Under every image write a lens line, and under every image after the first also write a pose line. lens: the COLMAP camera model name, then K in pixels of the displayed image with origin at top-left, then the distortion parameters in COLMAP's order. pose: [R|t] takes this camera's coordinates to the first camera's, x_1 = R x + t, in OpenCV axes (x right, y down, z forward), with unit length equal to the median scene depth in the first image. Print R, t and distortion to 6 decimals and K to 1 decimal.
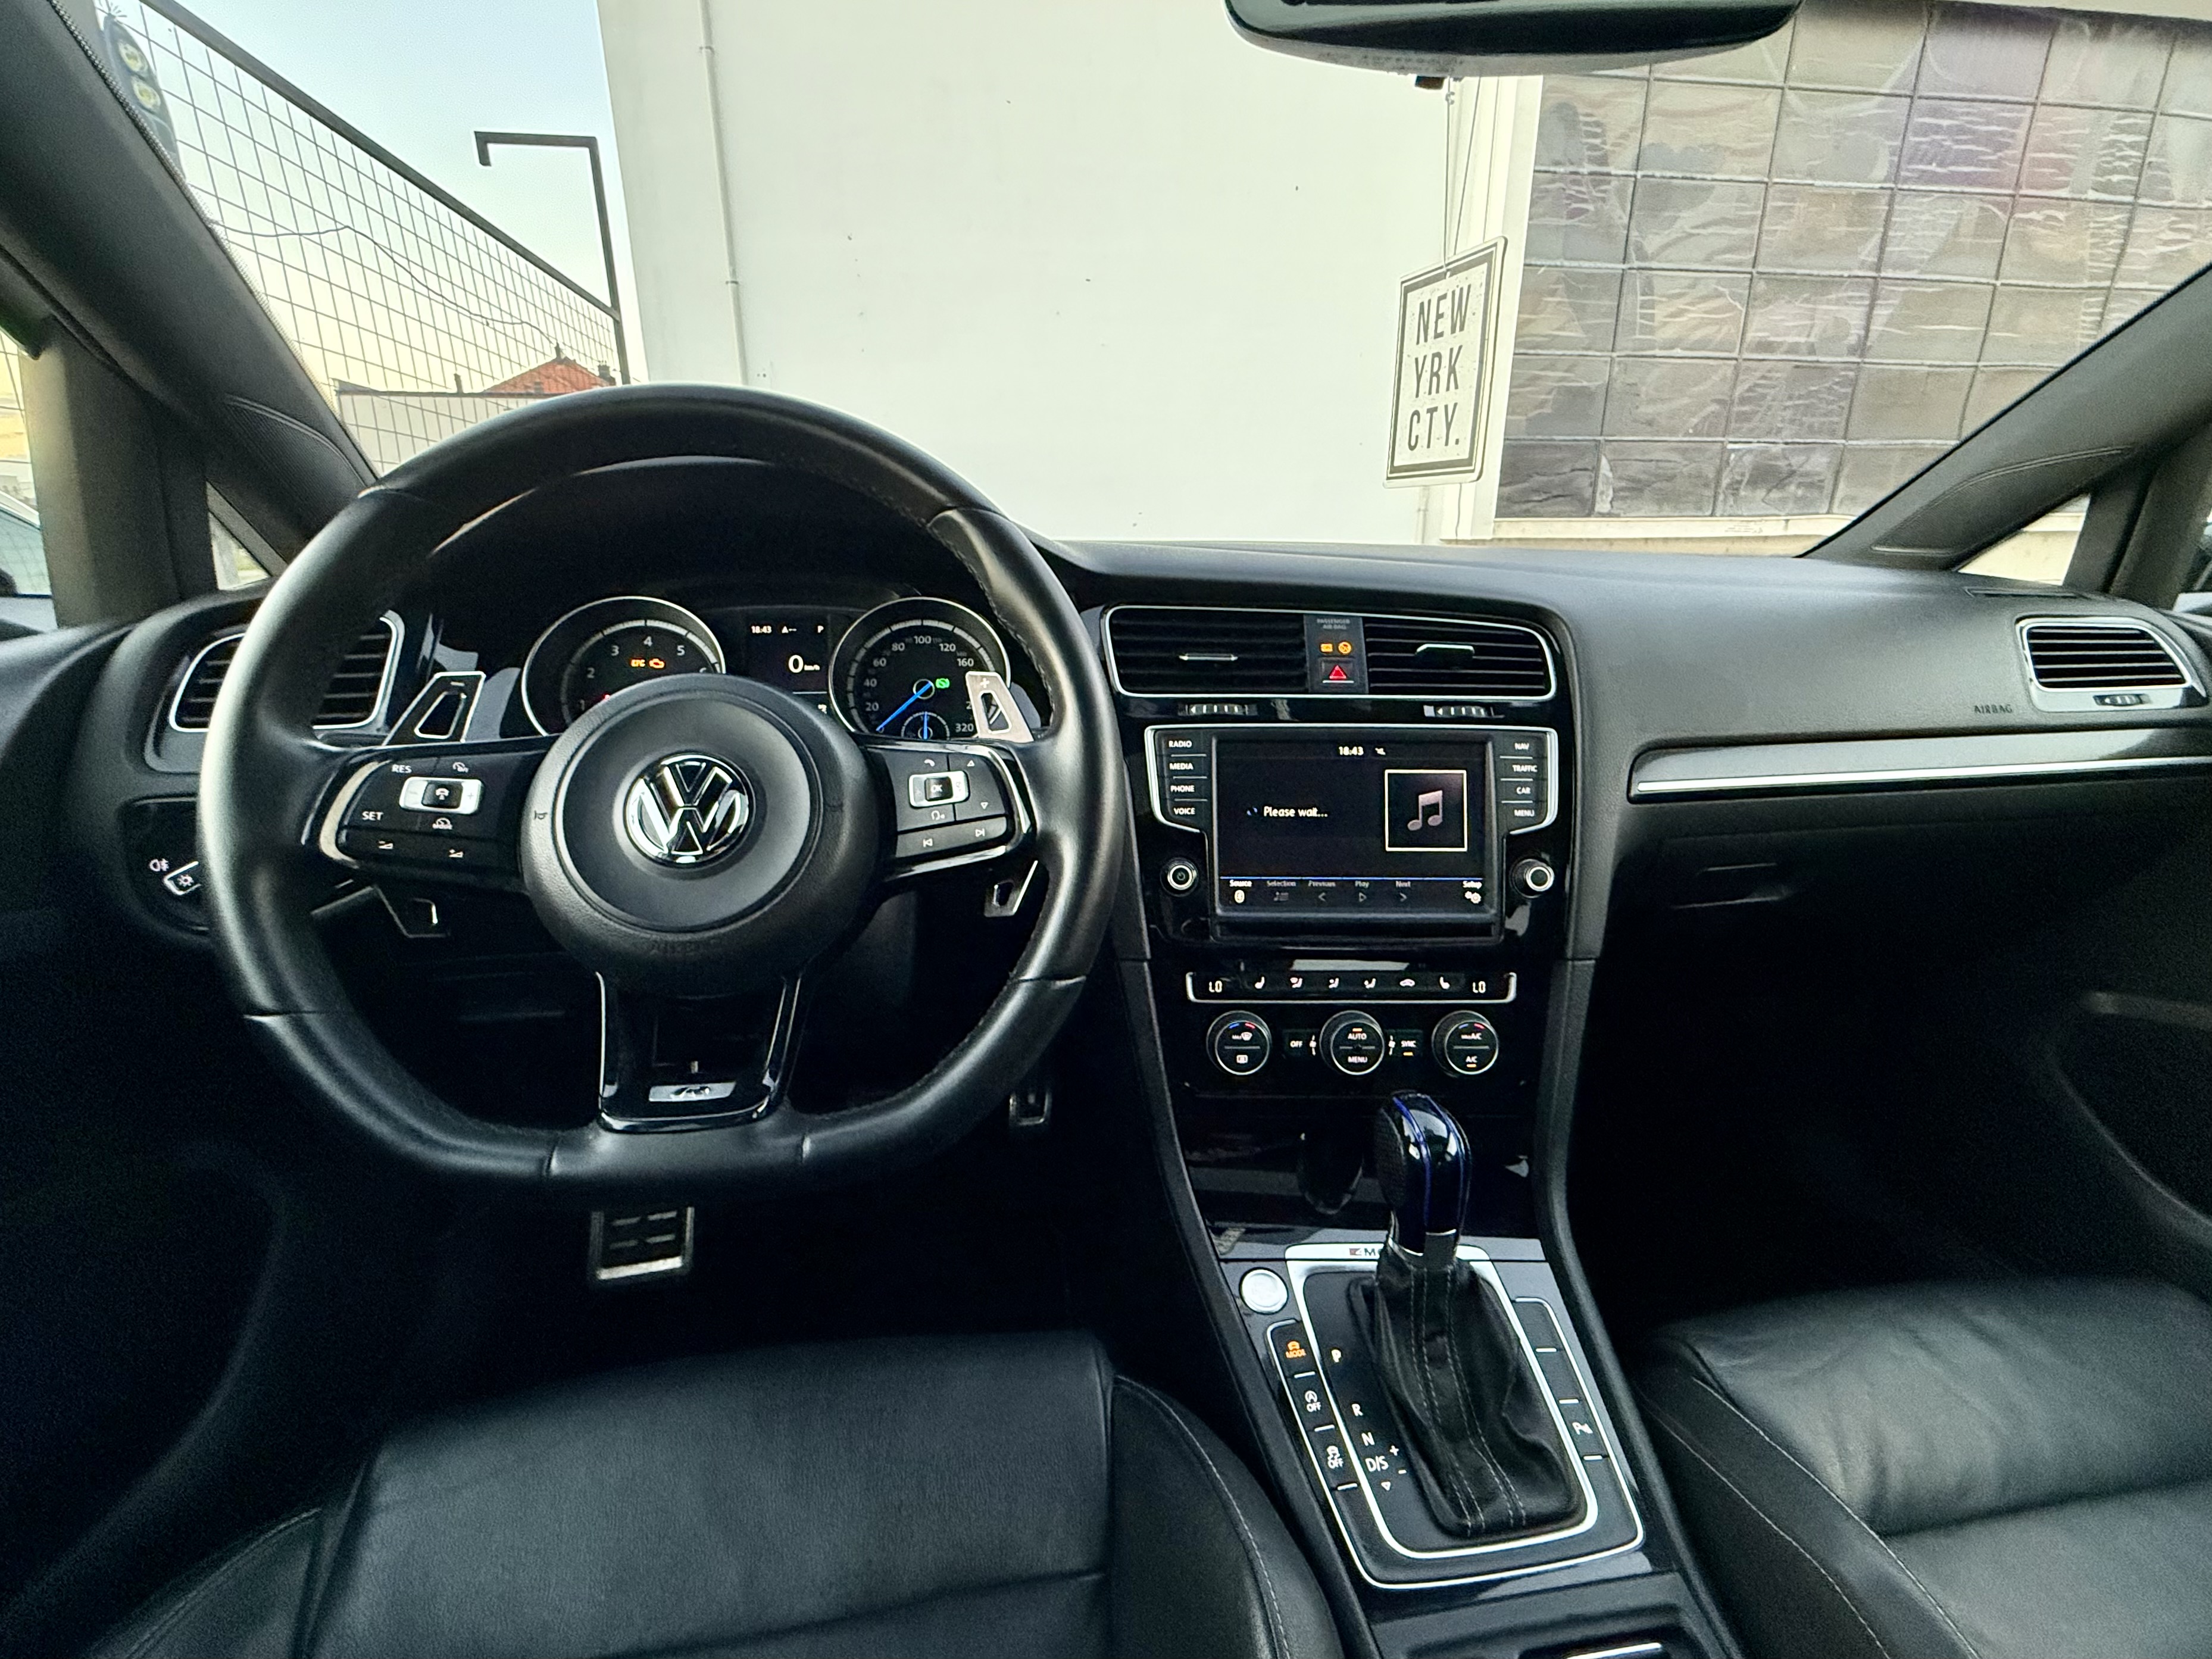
lens RADIAL K [[974.1, 0, 1090.3], [0, 974.1, 822.5], [0, 0, 1]] dist [0.008347, -0.005626]
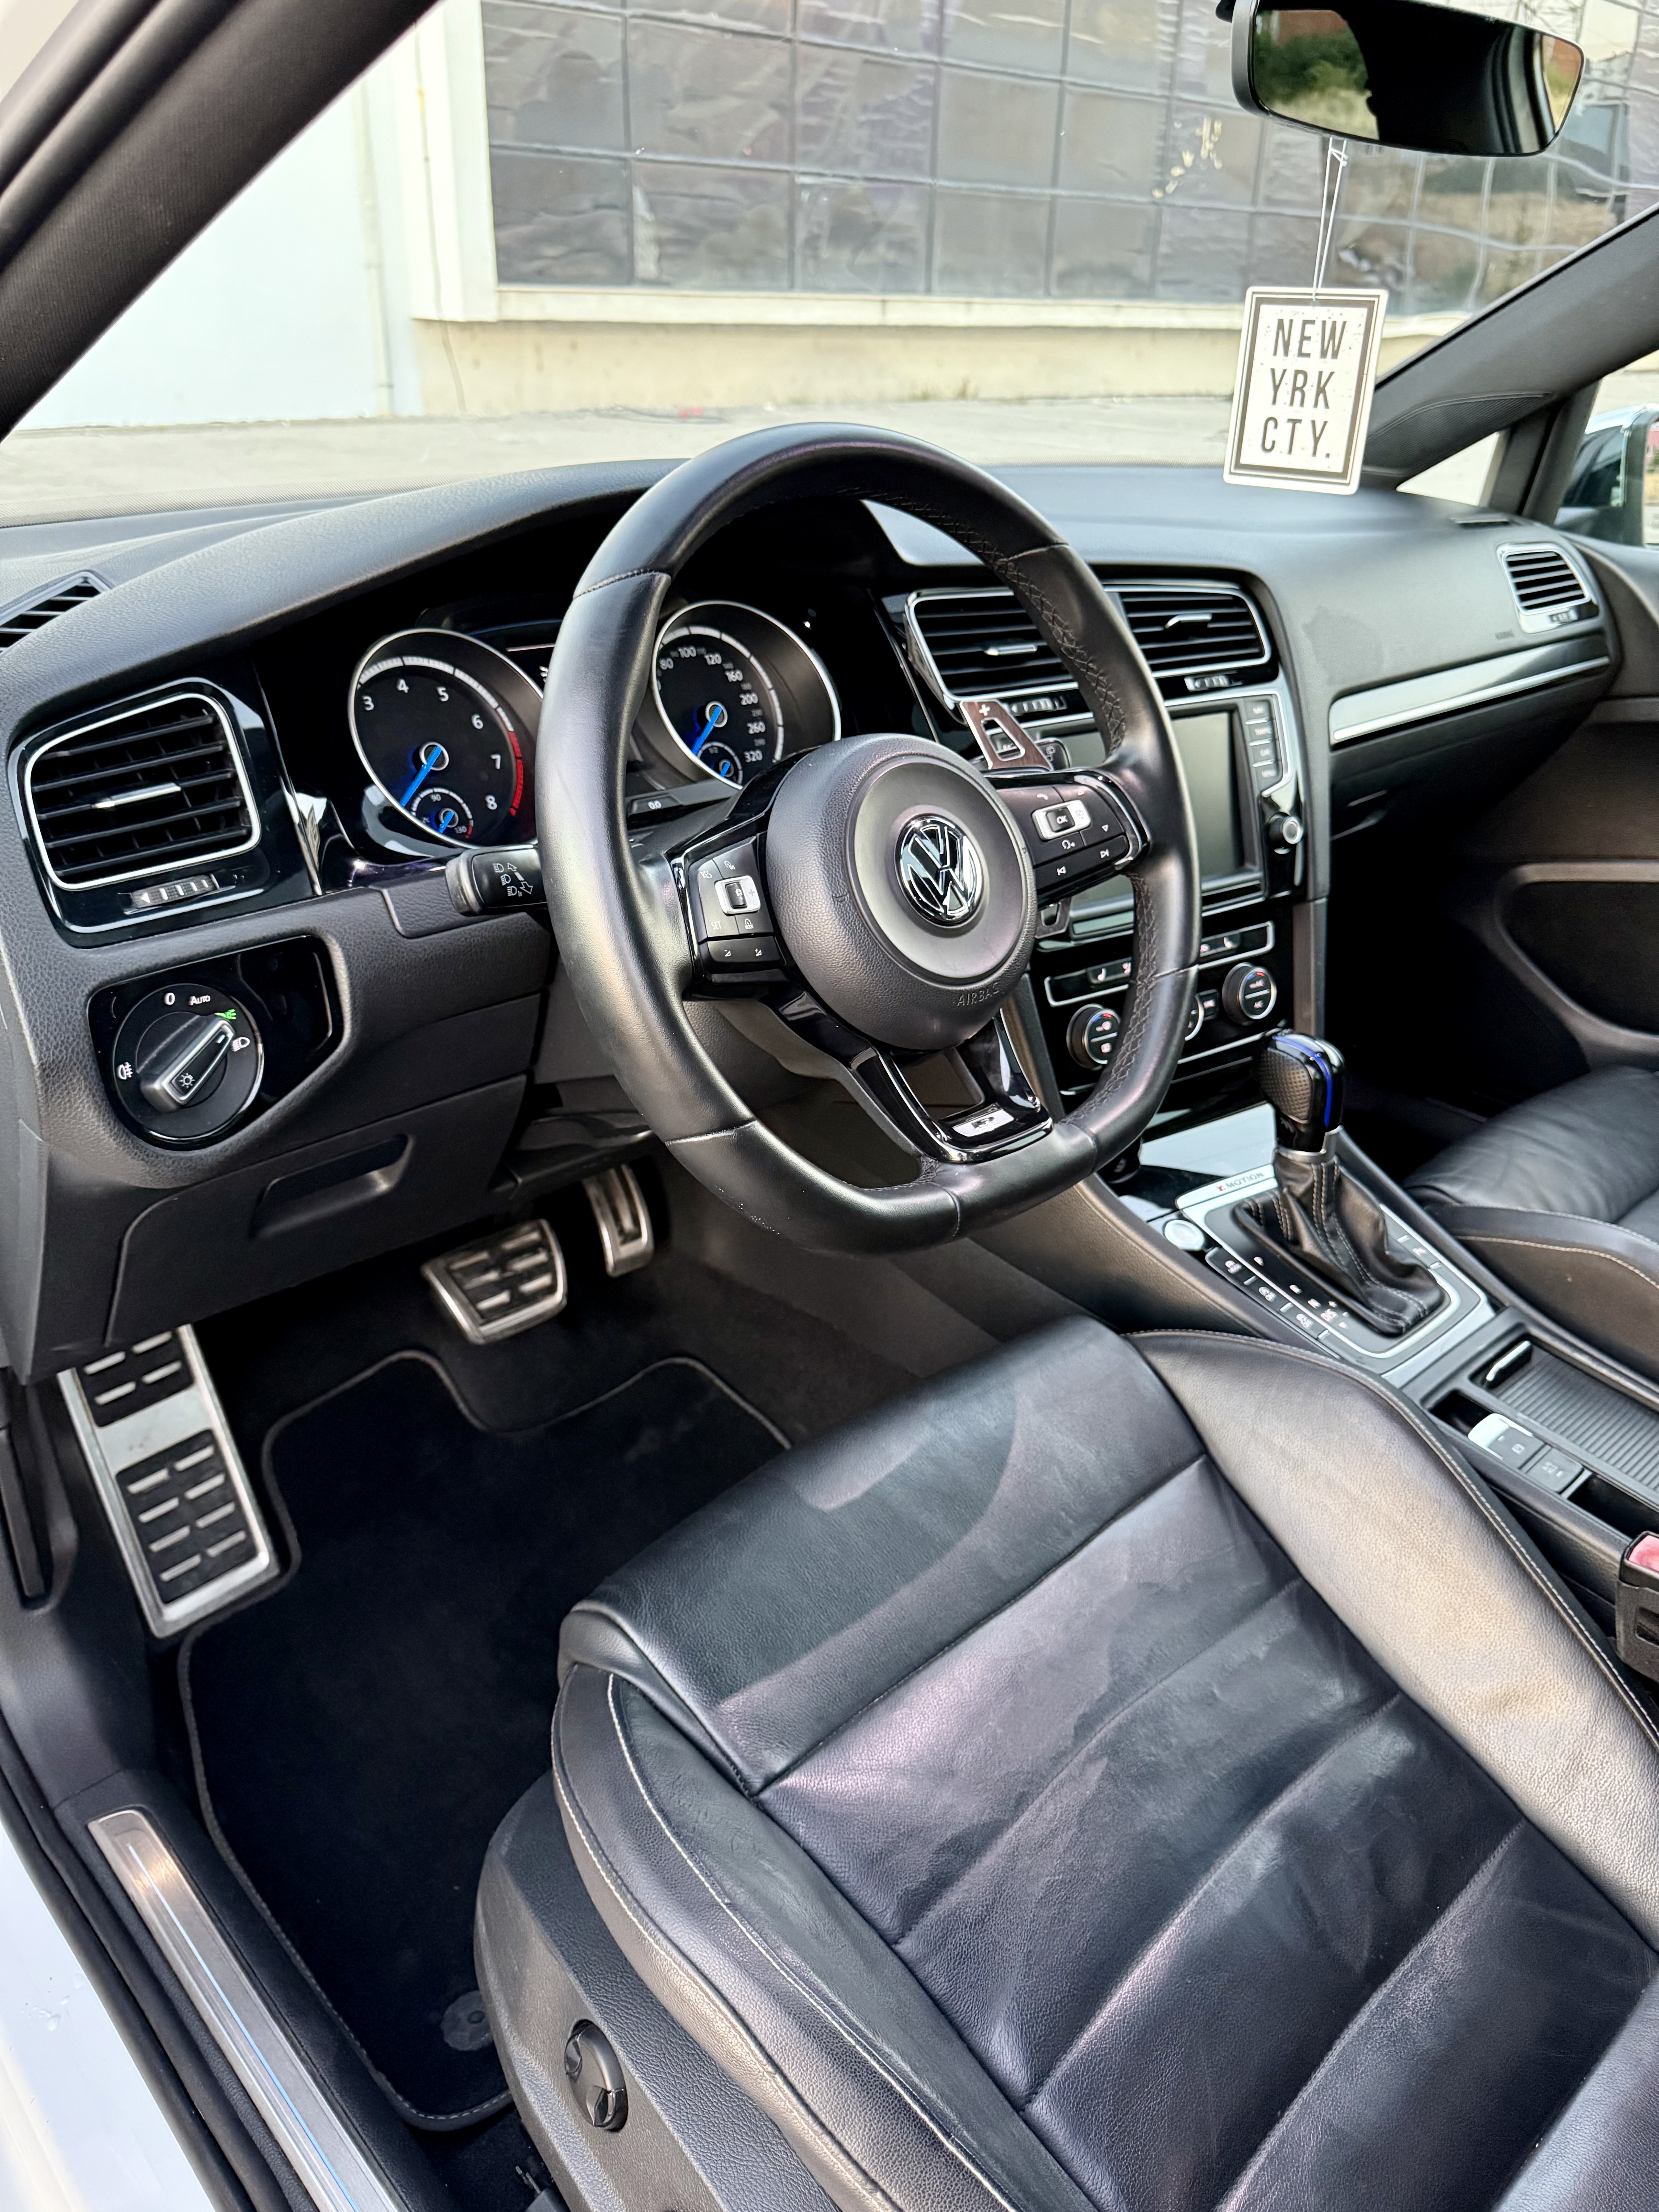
lens RADIAL K [[1626.1, 0, 829.5], [0, 1626.1, 1106.0], [0, 0, 1]] dist [0.058338, -0.114541]
pose [[0.828890, -0.228265, 0.510722, -0.924101], [0.136106, 0.967818, 0.211667, -0.097925], [-0.542602, -0.105936, 0.833283, -0.272909]]
